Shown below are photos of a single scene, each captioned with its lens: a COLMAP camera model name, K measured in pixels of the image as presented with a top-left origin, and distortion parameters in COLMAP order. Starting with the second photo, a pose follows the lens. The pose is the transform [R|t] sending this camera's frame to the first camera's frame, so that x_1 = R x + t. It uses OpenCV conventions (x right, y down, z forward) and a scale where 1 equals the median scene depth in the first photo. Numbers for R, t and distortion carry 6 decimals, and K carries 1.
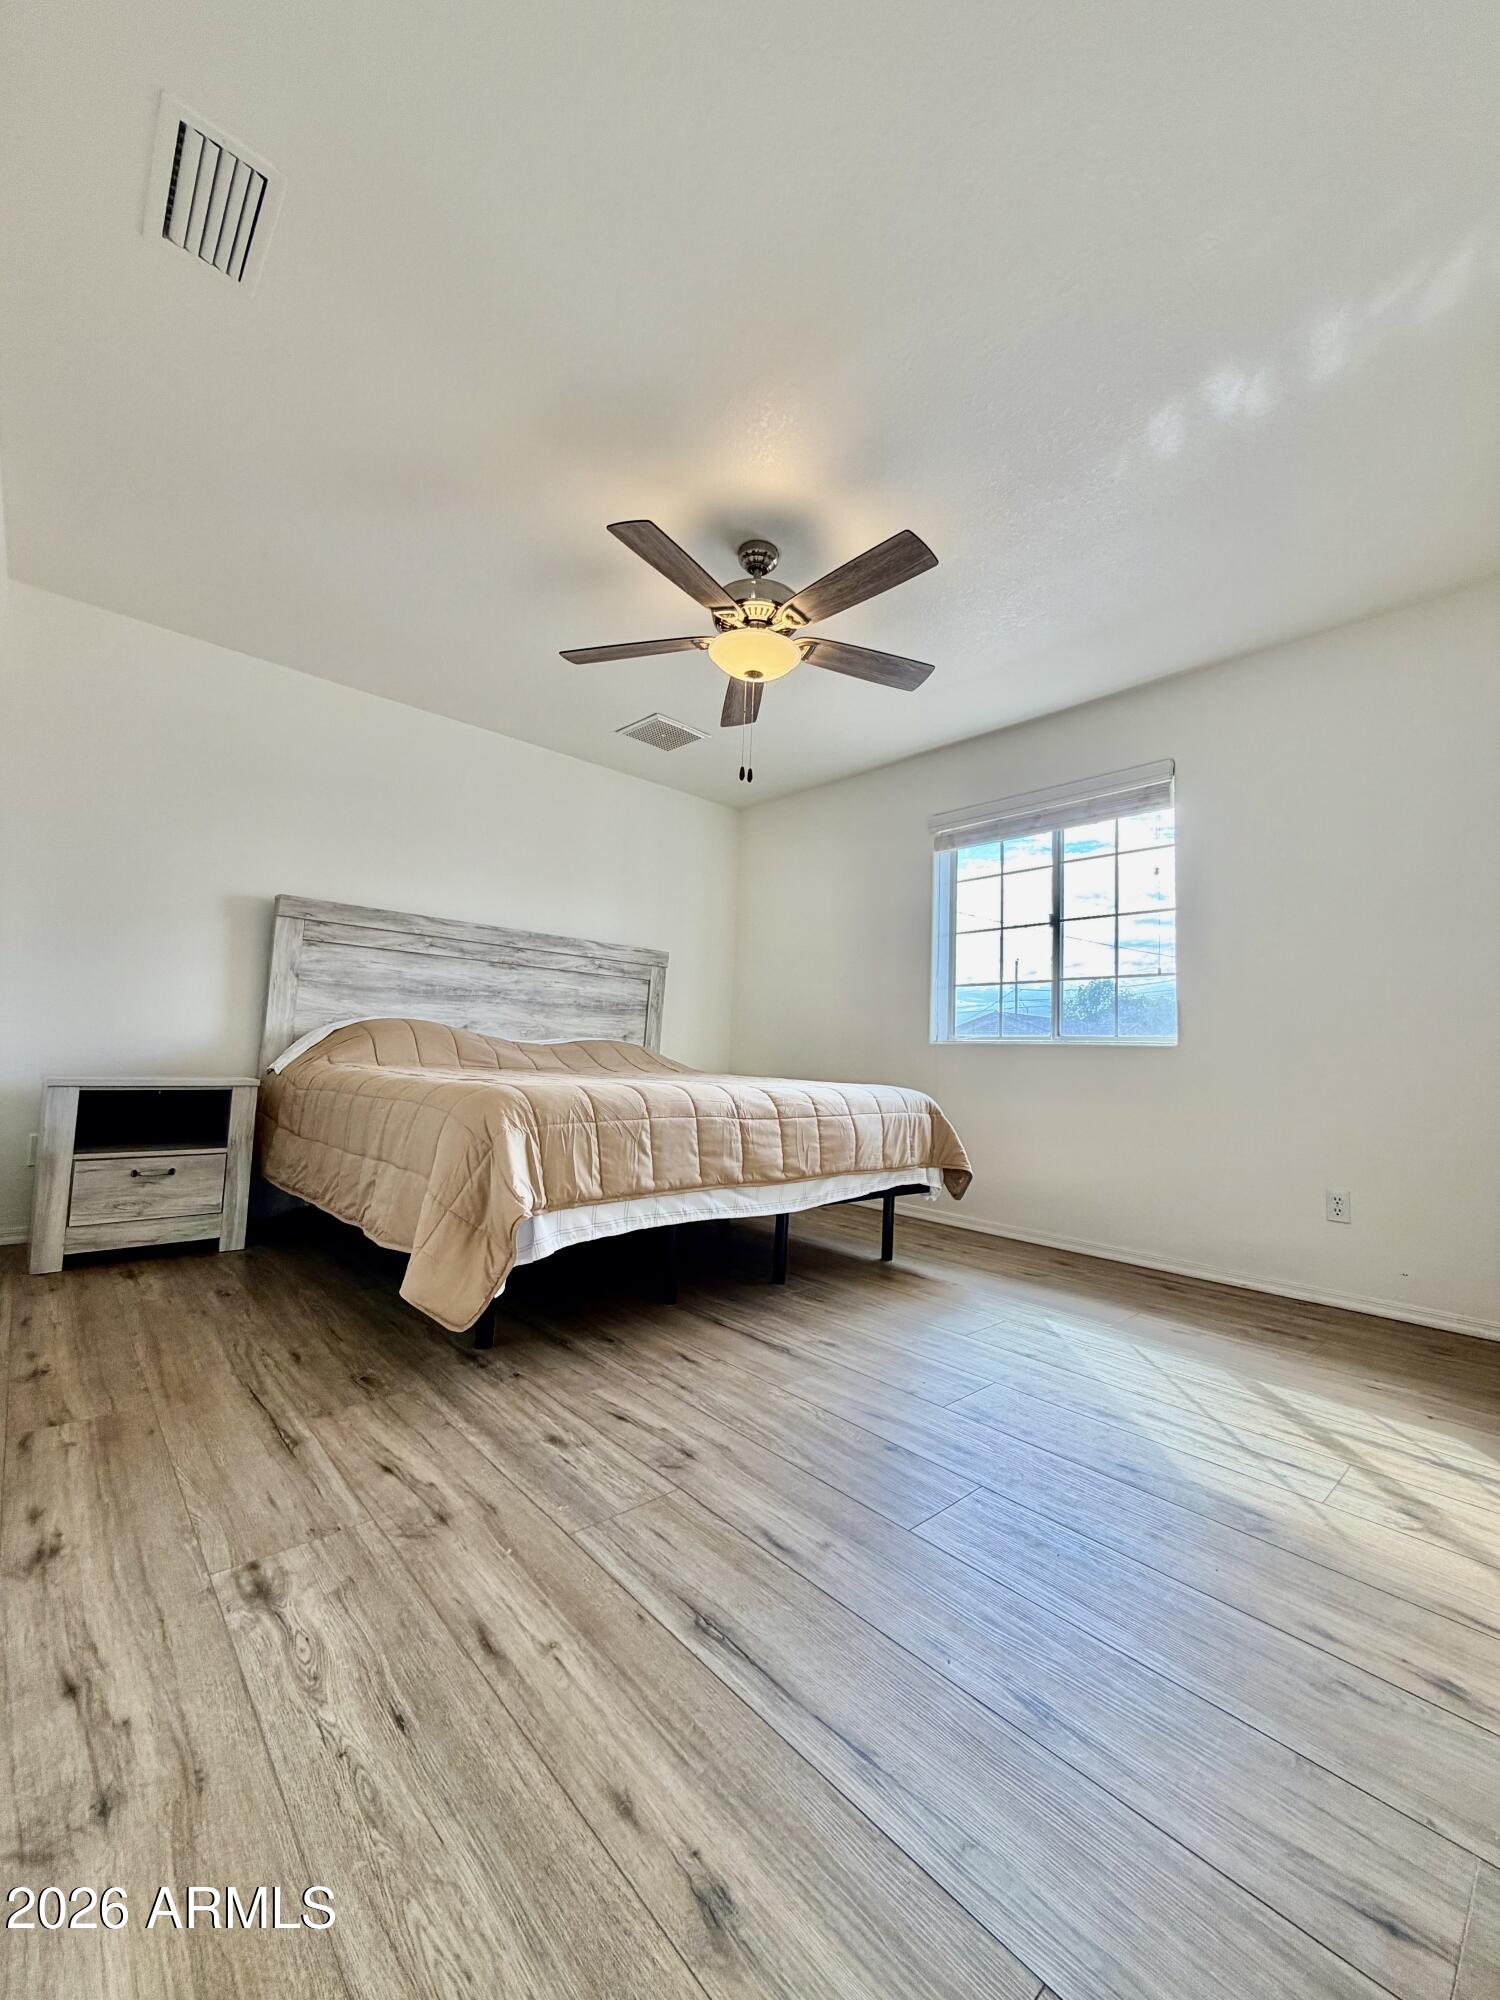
lens RADIAL K [[797.1, 0, 749.6], [0, 797.1, 995.3], [0, 0, 1]] dist [-0.001252, 0.000735]
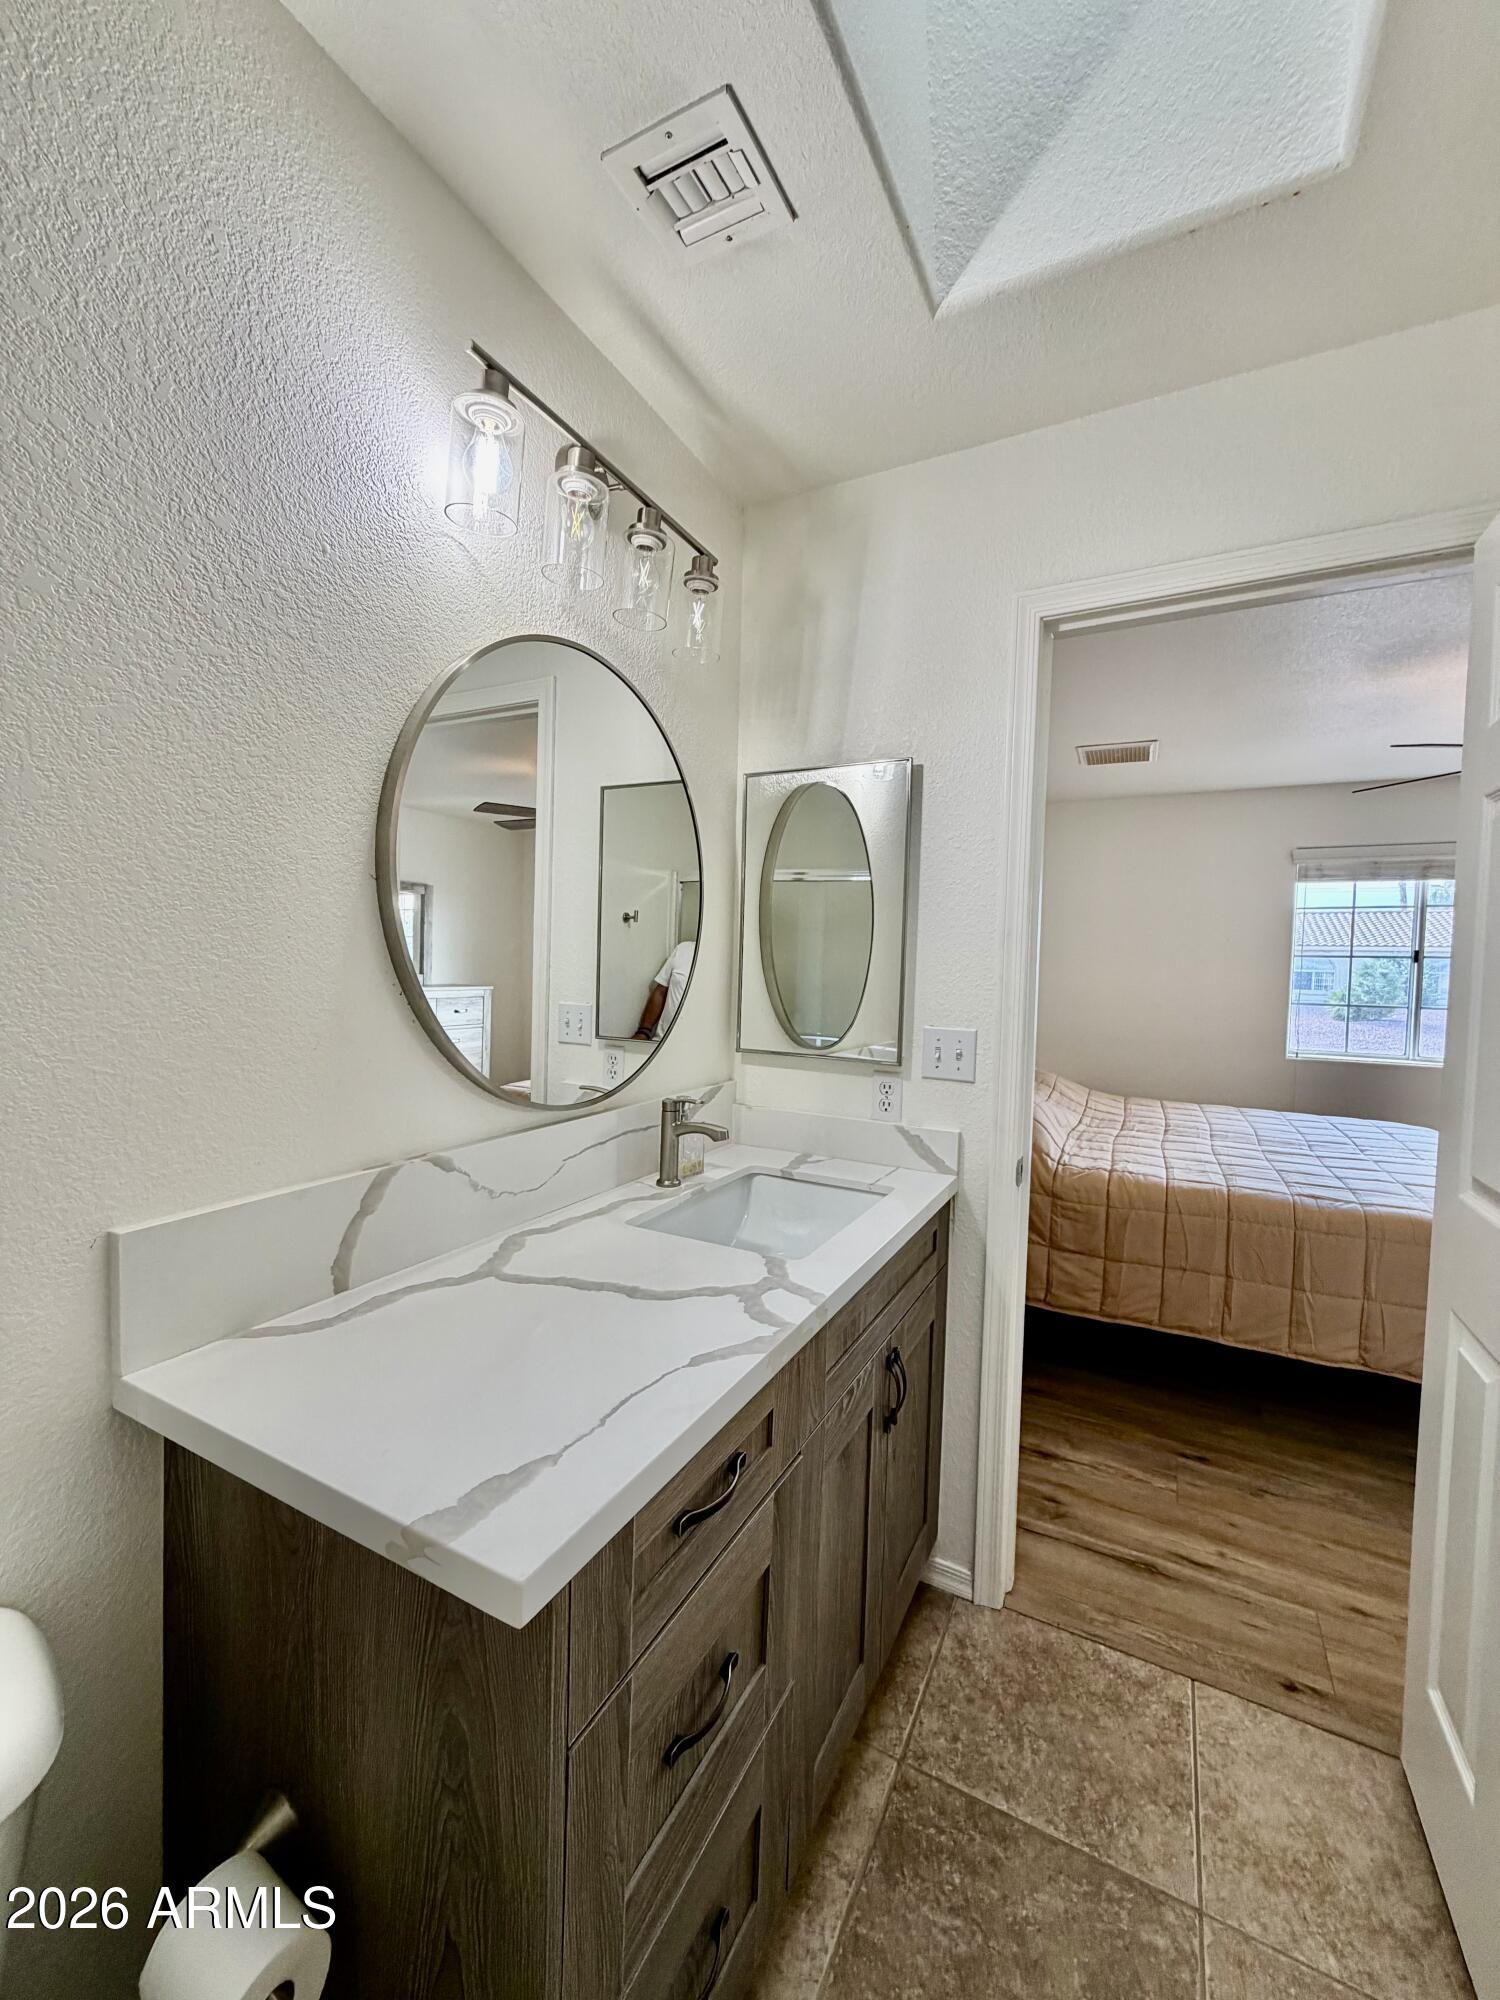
lens RADIAL K [[797.1, 0, 749.1], [0, 797.1, 995.2], [0, 0, 1]] dist [-0.001252, 0.000735]
pose [[0.939104, -0.029227, 0.342389, -1.761648], [-0.015936, 0.991600, 0.128354, -0.323426], [-0.343265, -0.125994, 0.930750, 0.476757]]
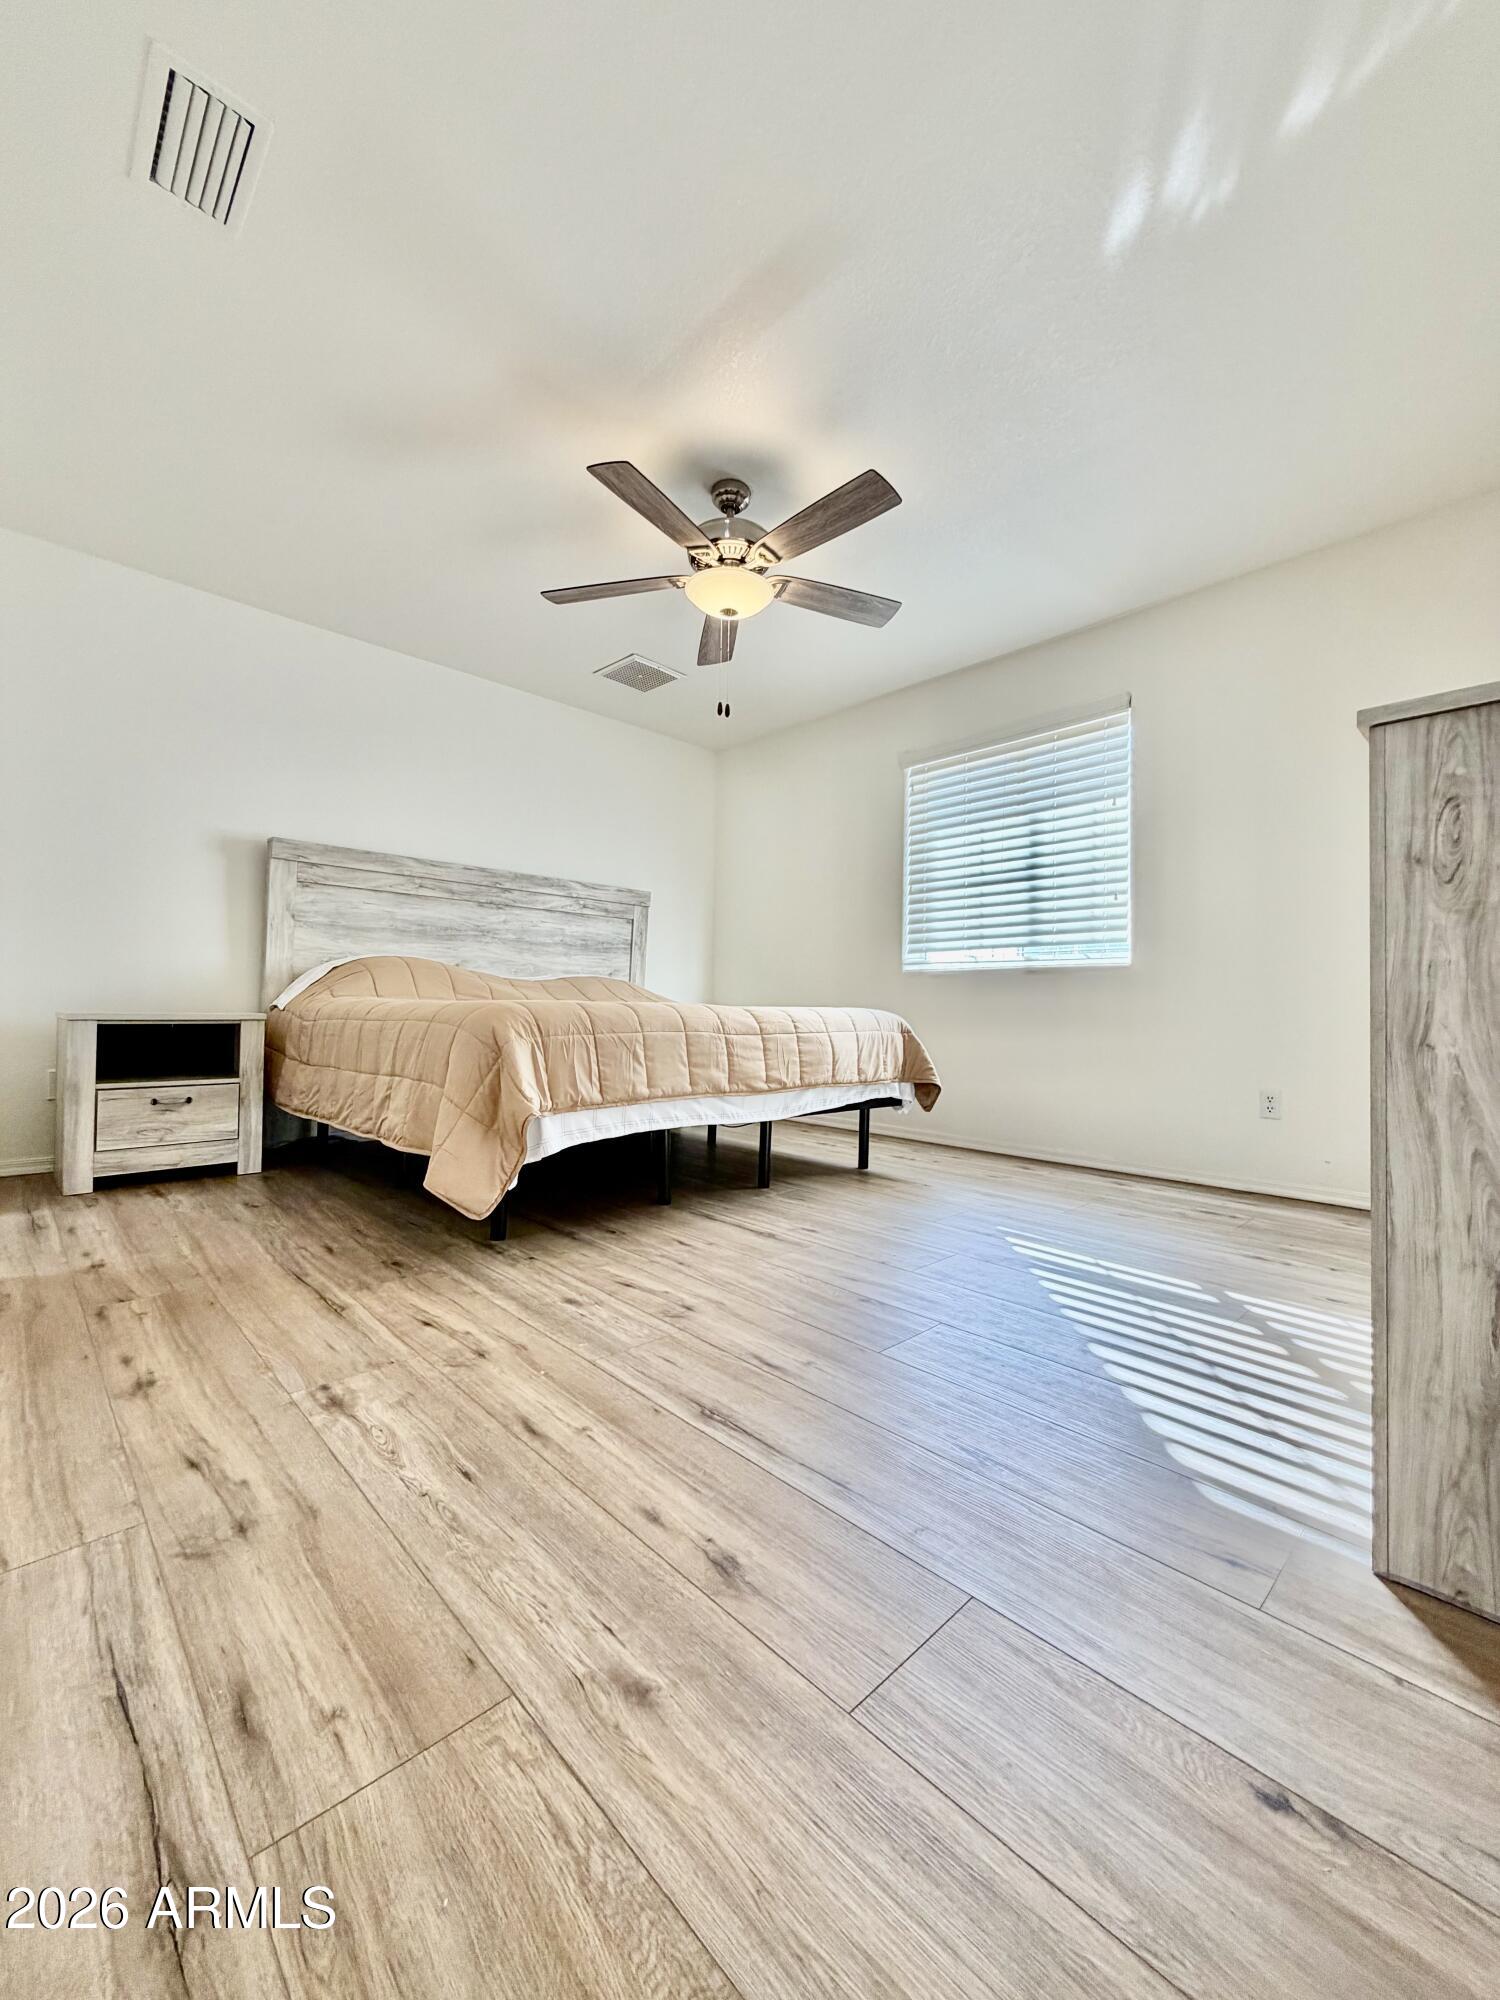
lens RADIAL K [[797.1, 0, 748.7], [0, 797.1, 994.4], [0, 0, 1]] dist [-0.001252, 0.000735]
pose [[0.999470, -0.021234, 0.024659, -0.007044], [0.019718, 0.997994, 0.060166, 0.045784], [-0.025887, -0.059648, 0.997884, -0.095696]]
